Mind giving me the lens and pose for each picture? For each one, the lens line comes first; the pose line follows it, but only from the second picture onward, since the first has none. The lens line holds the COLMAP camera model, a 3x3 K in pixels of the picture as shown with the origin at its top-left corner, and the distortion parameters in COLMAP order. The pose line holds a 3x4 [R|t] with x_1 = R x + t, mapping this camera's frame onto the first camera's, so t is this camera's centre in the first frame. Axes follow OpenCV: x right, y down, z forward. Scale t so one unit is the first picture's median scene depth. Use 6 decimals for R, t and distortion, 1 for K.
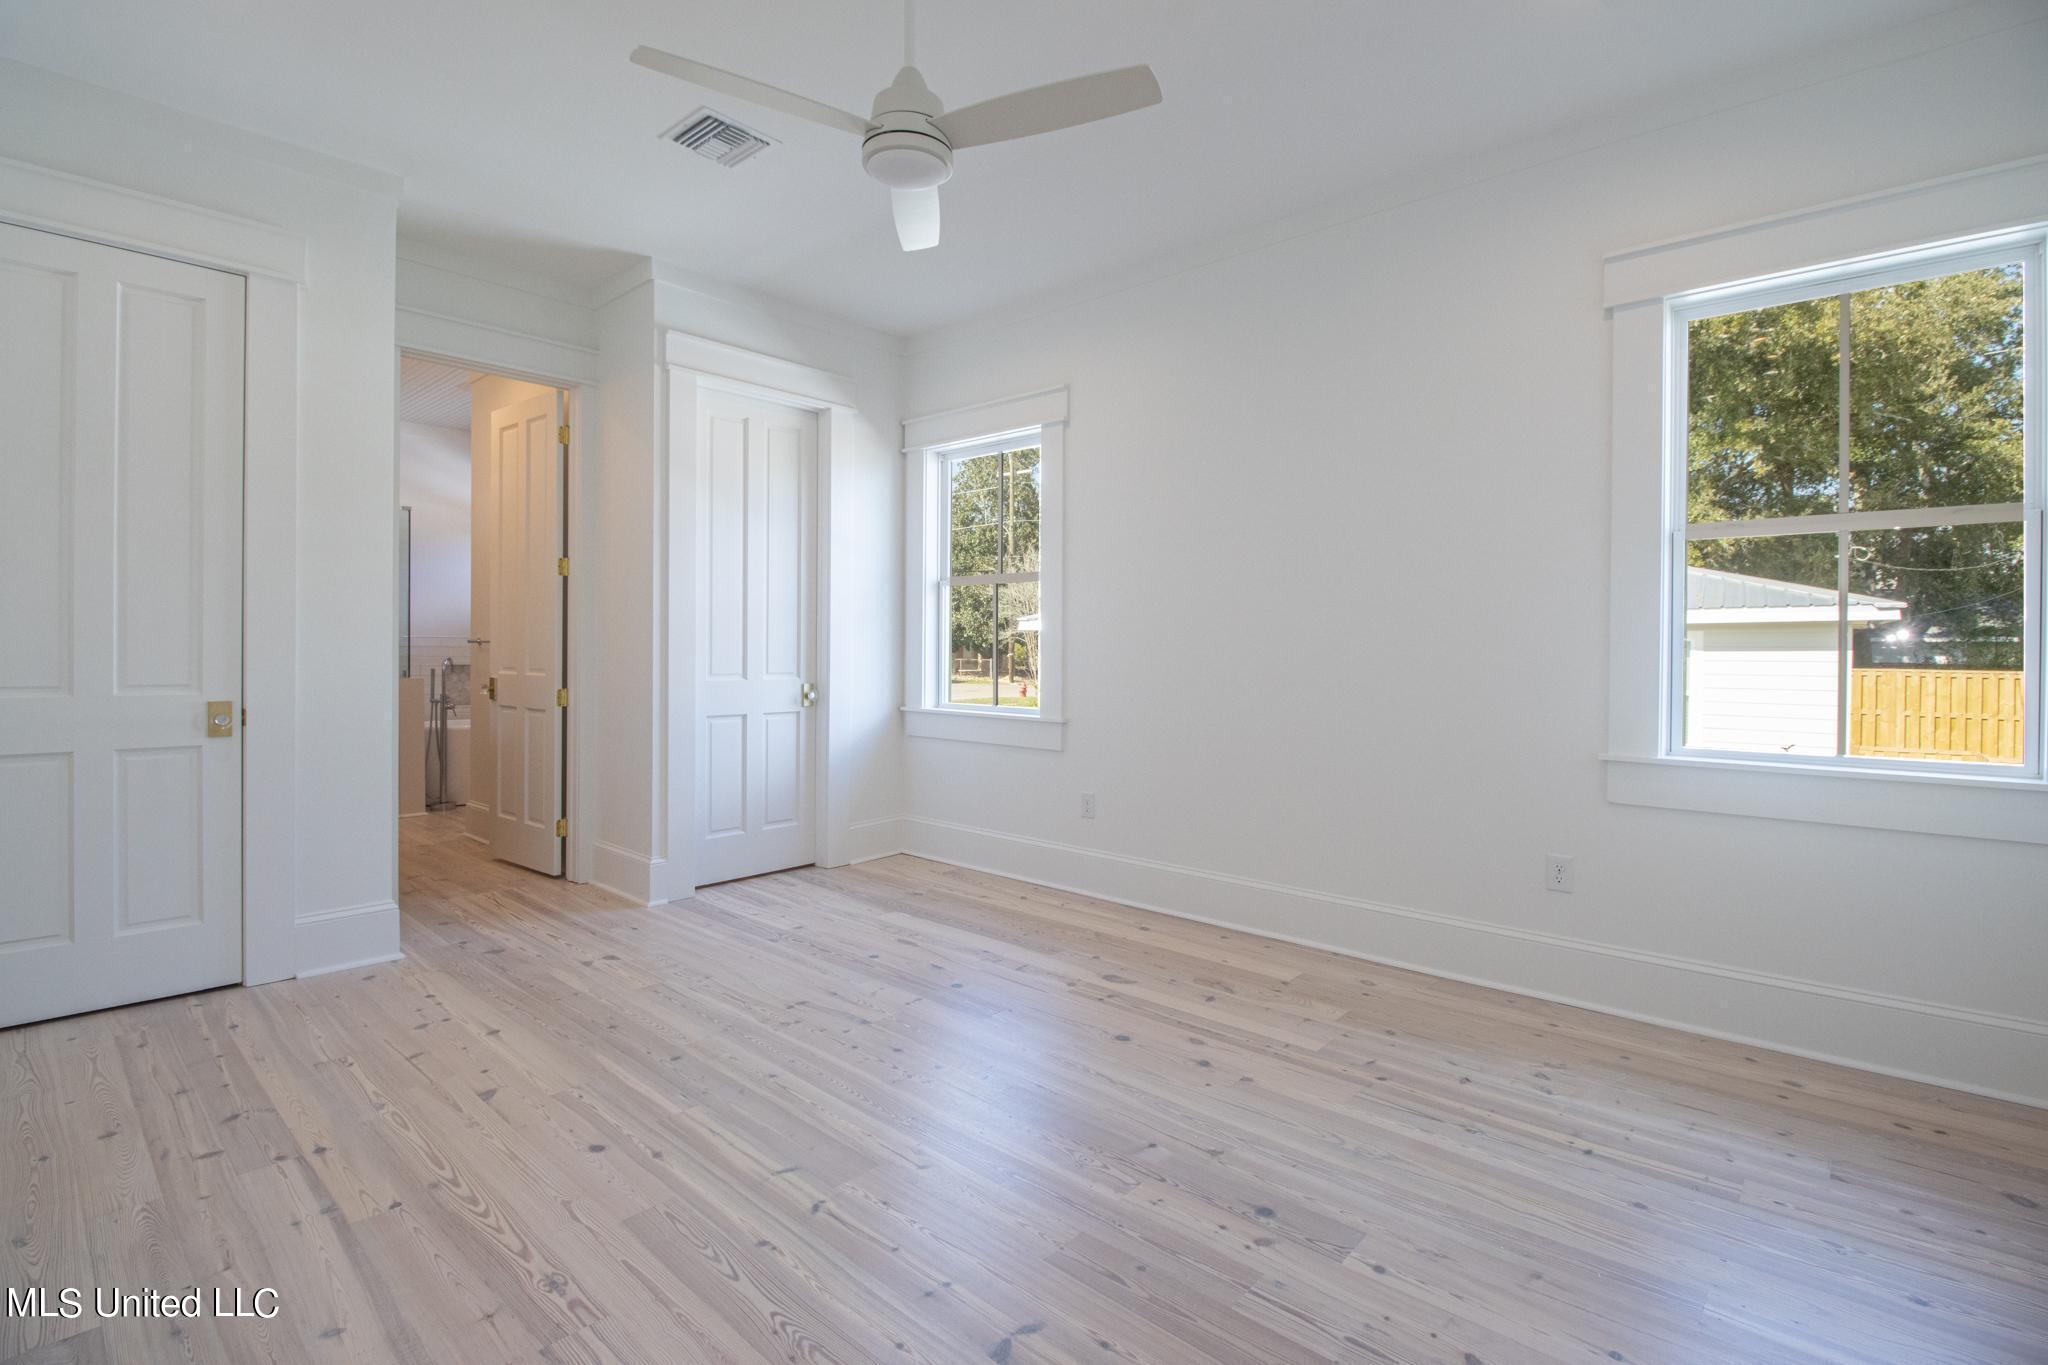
lens RADIAL K [[963.4, 0, 1023.2], [0, 963.4, 662.5], [0, 0, 1]] dist [-0.011344, -0.003305]
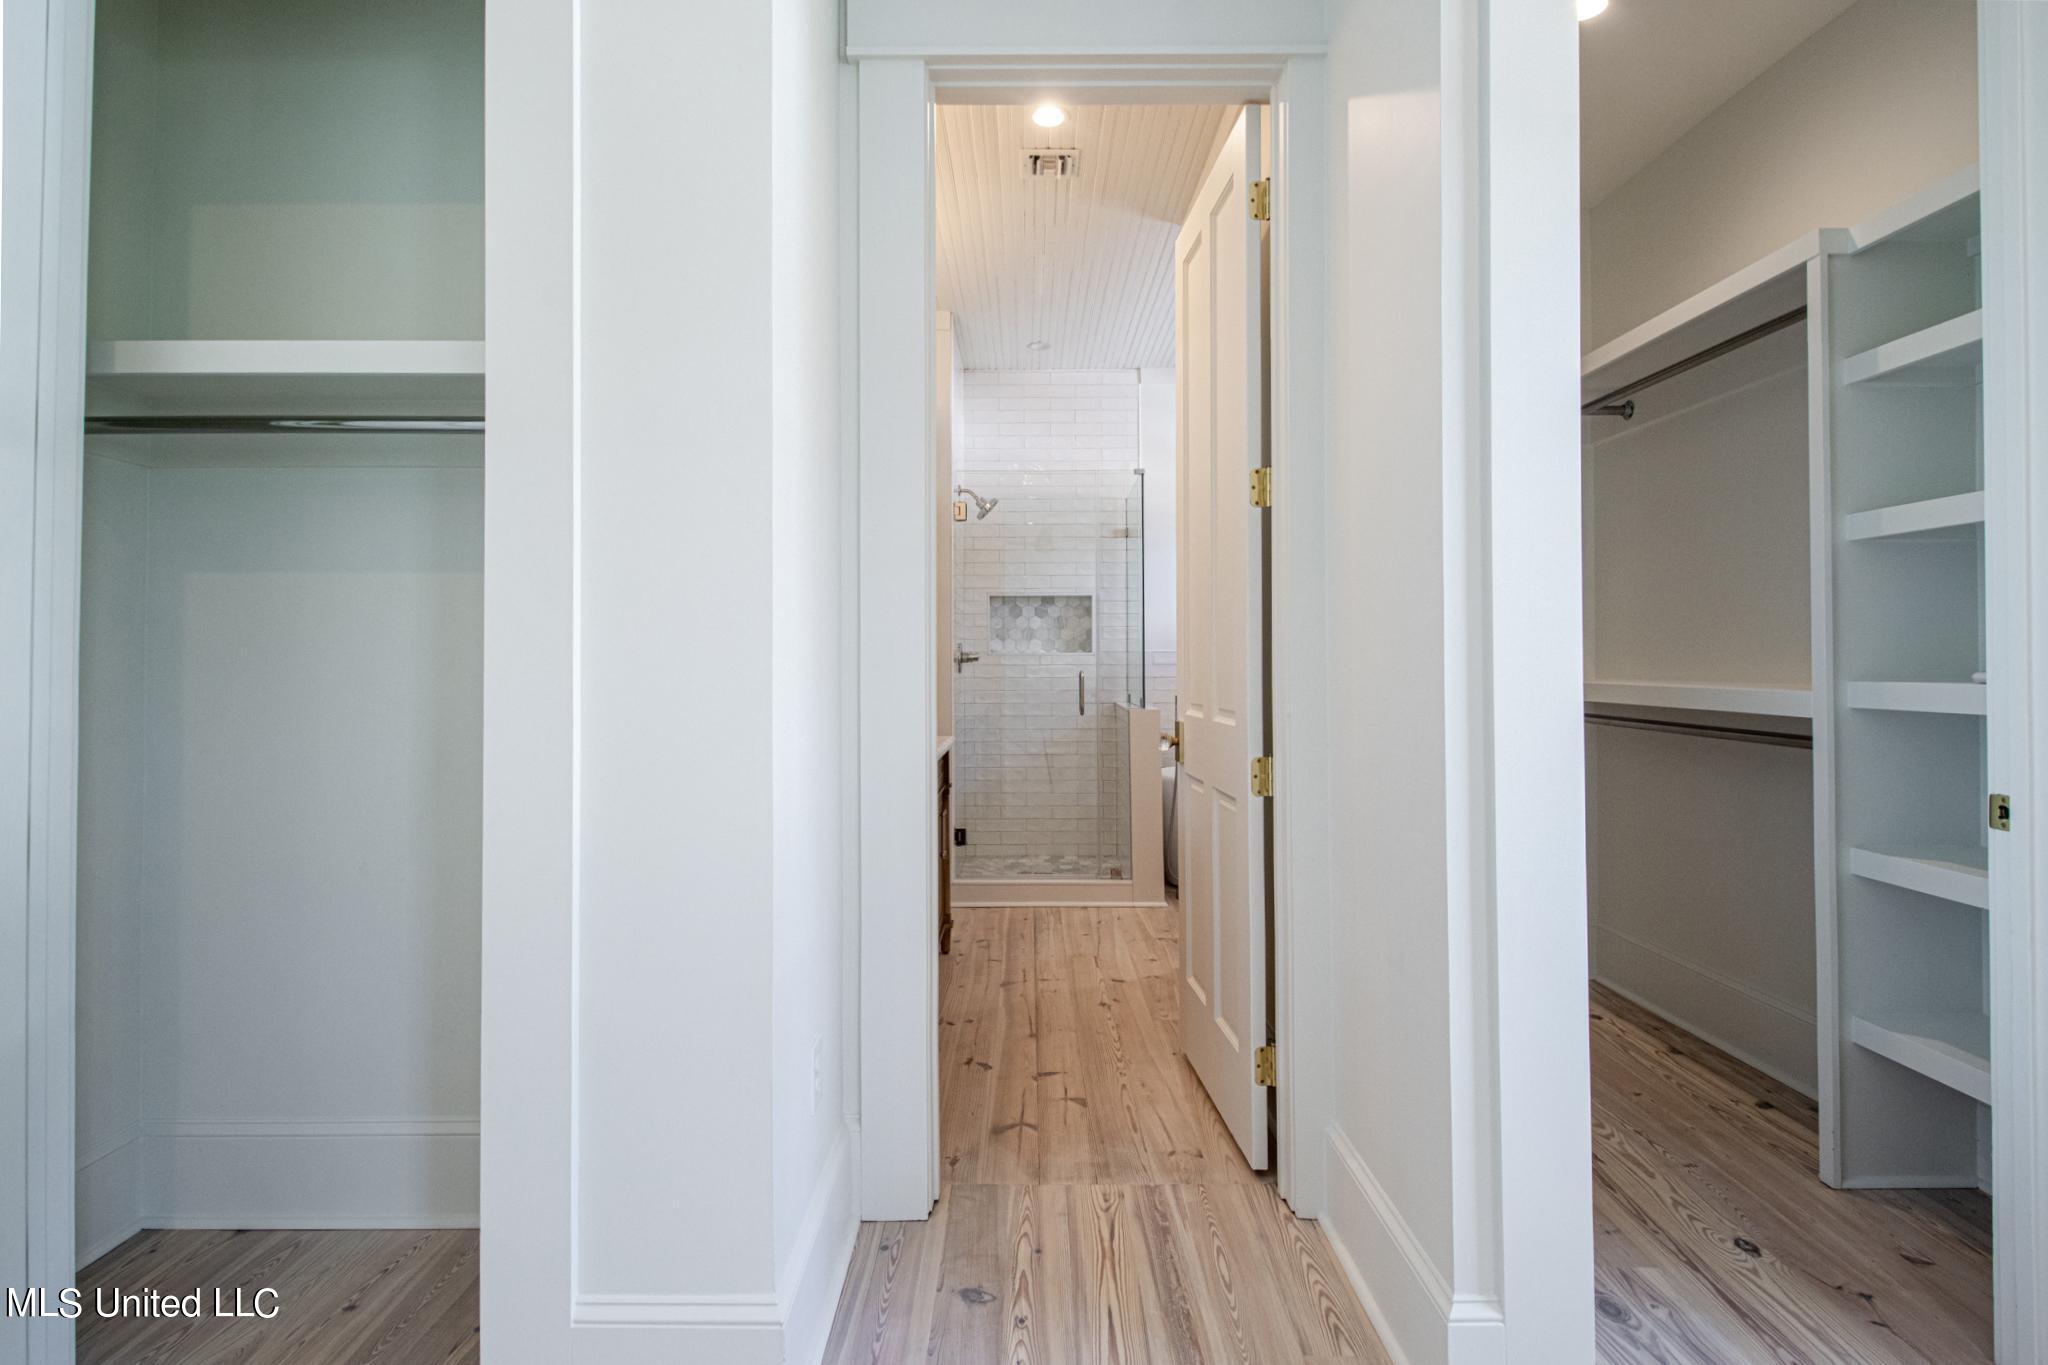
lens RADIAL K [[963.4, 0, 1025.0], [0, 963.4, 641.1], [0, 0, 1]] dist [-0.011344, -0.003305]
pose [[0.659530, -0.029879, -0.751084, -0.284816], [0.005782, 0.999382, -0.034679, -0.015821], [0.751656, 0.018530, 0.659295, 0.826209]]
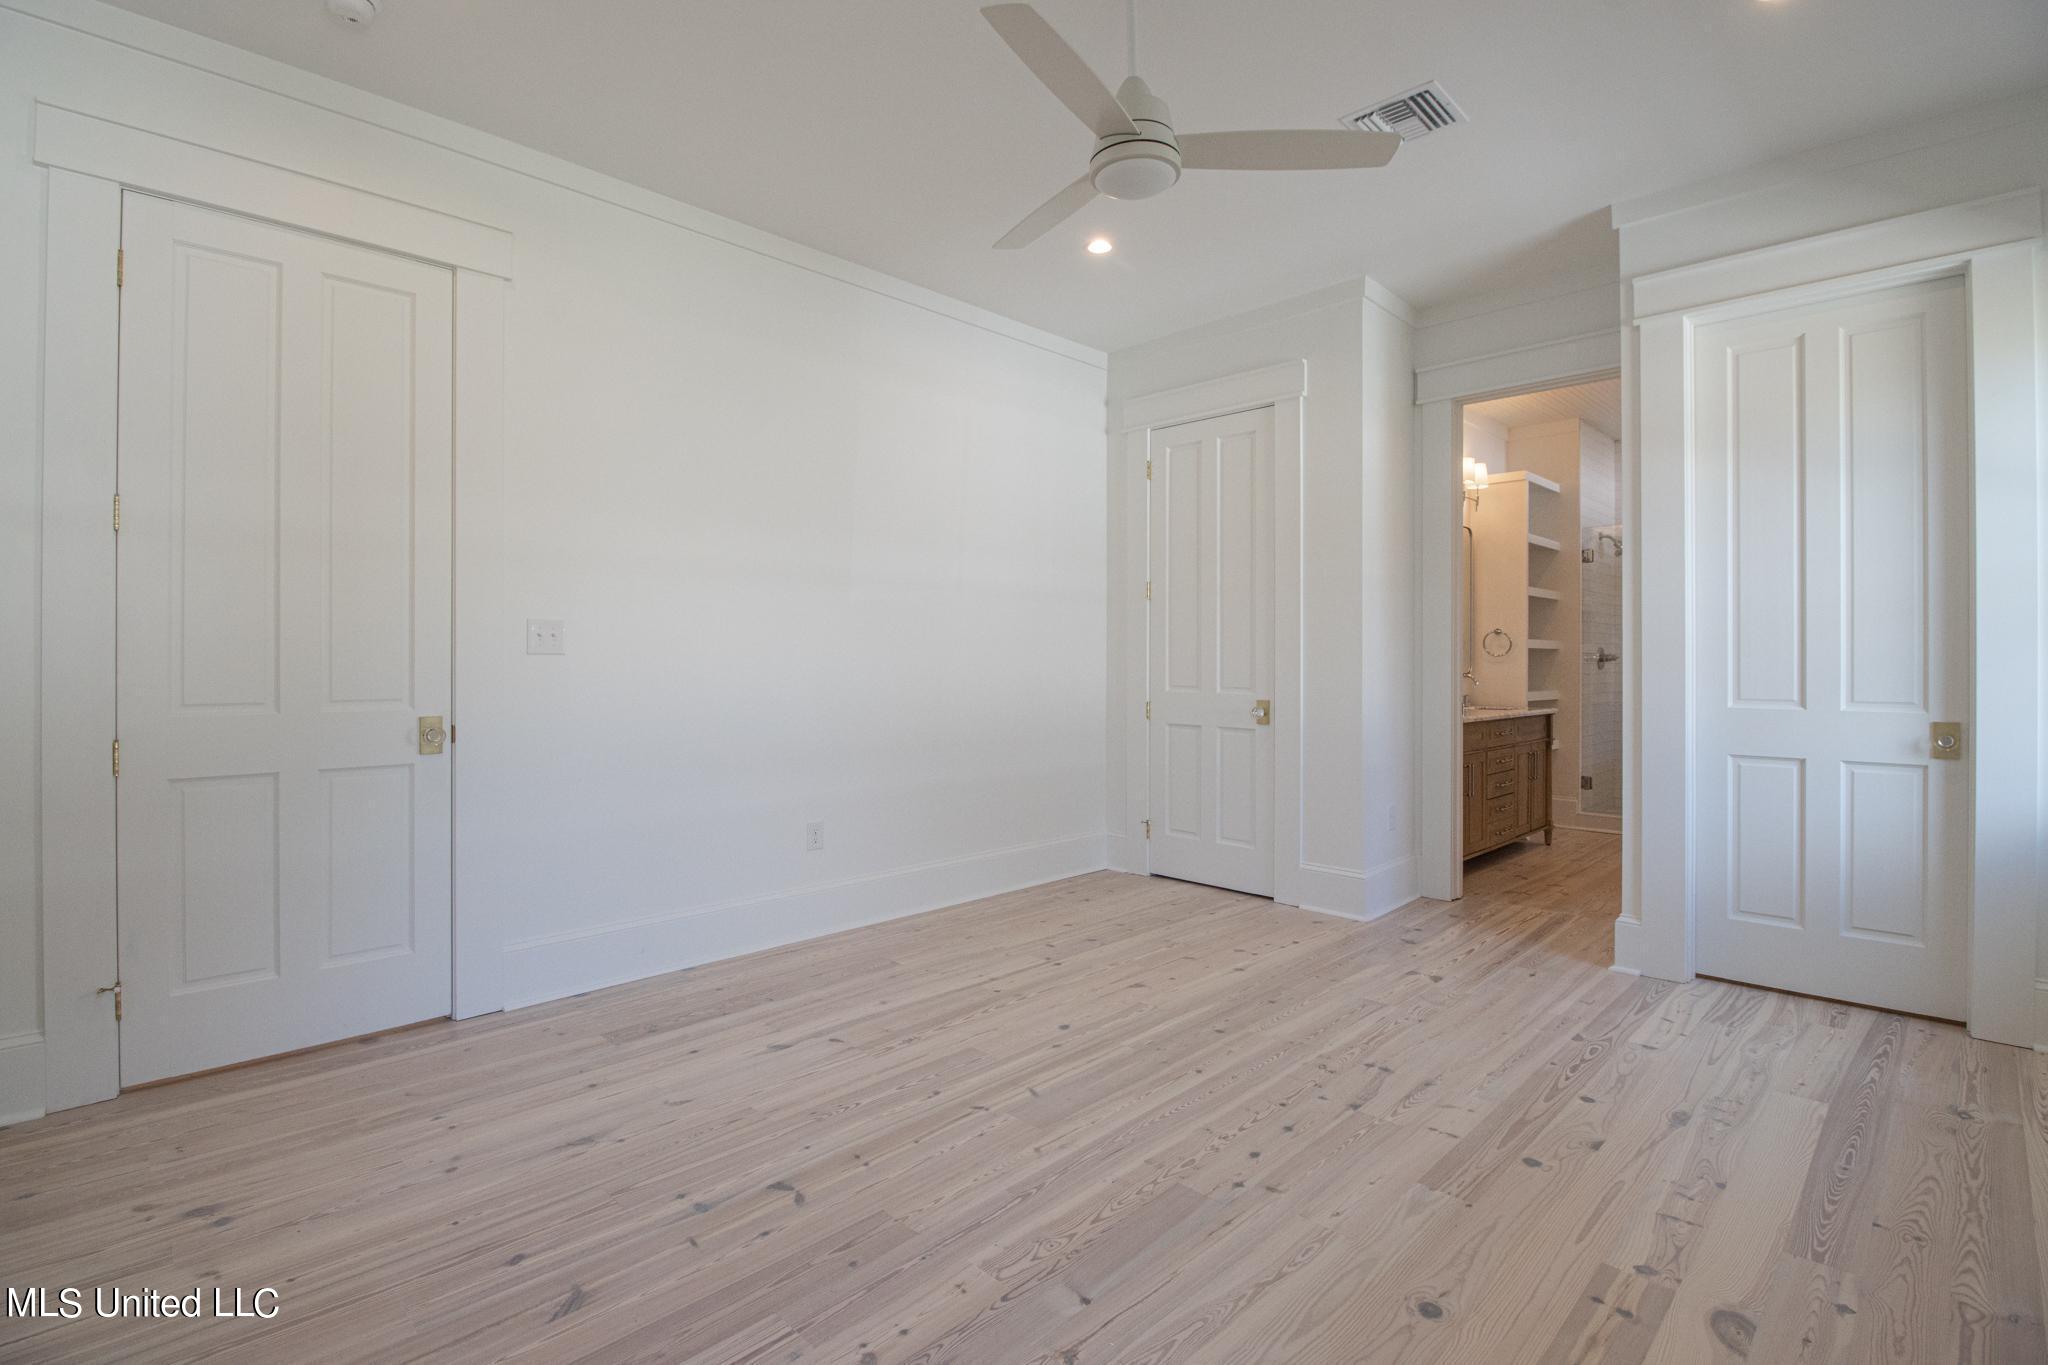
lens RADIAL K [[963.4, 0, 1013.1], [0, 963.4, 663.6], [0, 0, 1]] dist [-0.011344, -0.003305]
pose [[-0.065992, -0.004191, -0.997811, 0.598612], [-0.017949, 0.999834, -0.003012, -0.003827], [0.997659, 0.017711, -0.066057, 0.648323]]
